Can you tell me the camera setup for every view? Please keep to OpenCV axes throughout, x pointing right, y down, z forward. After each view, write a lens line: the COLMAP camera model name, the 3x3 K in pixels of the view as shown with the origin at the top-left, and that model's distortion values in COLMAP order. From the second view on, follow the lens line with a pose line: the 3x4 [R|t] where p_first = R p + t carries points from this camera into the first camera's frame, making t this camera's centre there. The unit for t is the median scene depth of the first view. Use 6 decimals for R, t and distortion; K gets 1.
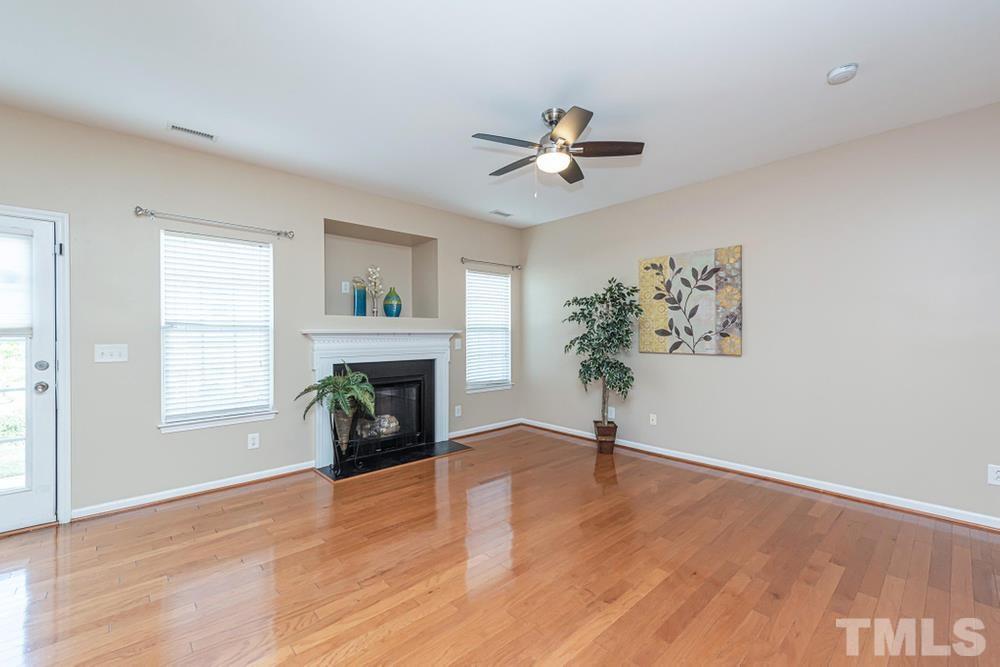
lens RADIAL K [[389.3, 0, 492.1], [0, 389.3, 337.4], [0, 0, 1]] dist [0.002009, 0.000493]
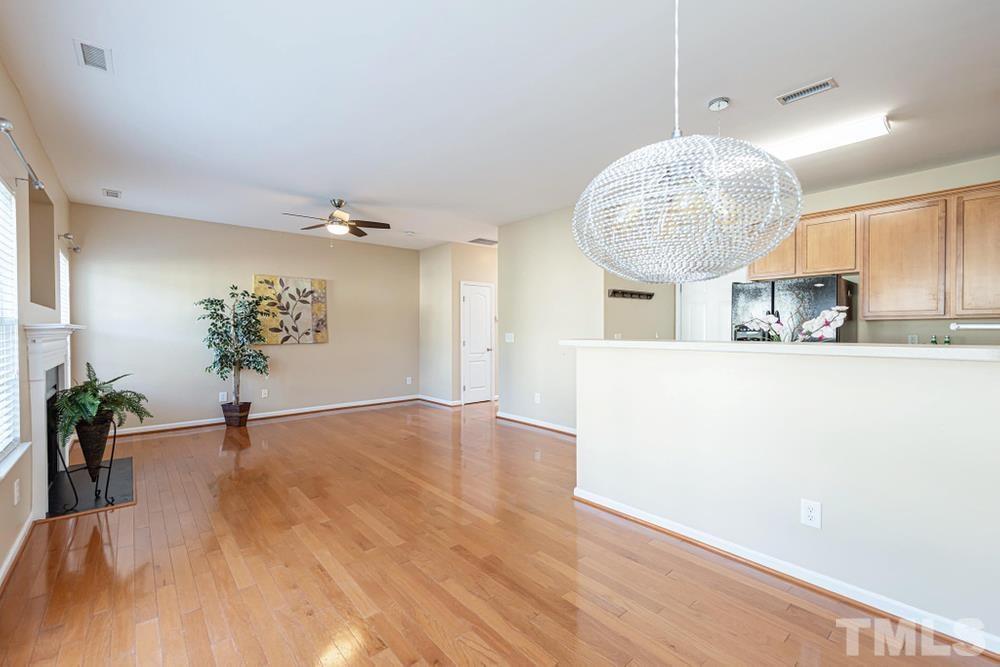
lens RADIAL K [[425.0, 0, 503.3], [0, 425.0, 337.2], [0, 0, 1]] dist [0.014027, -0.000035]
pose [[-0.025168, -0.014952, 0.999571, -1.175185], [0.018776, 0.999705, 0.015426, 0.005466], [-0.999507, 0.019156, -0.024880, 0.220642]]
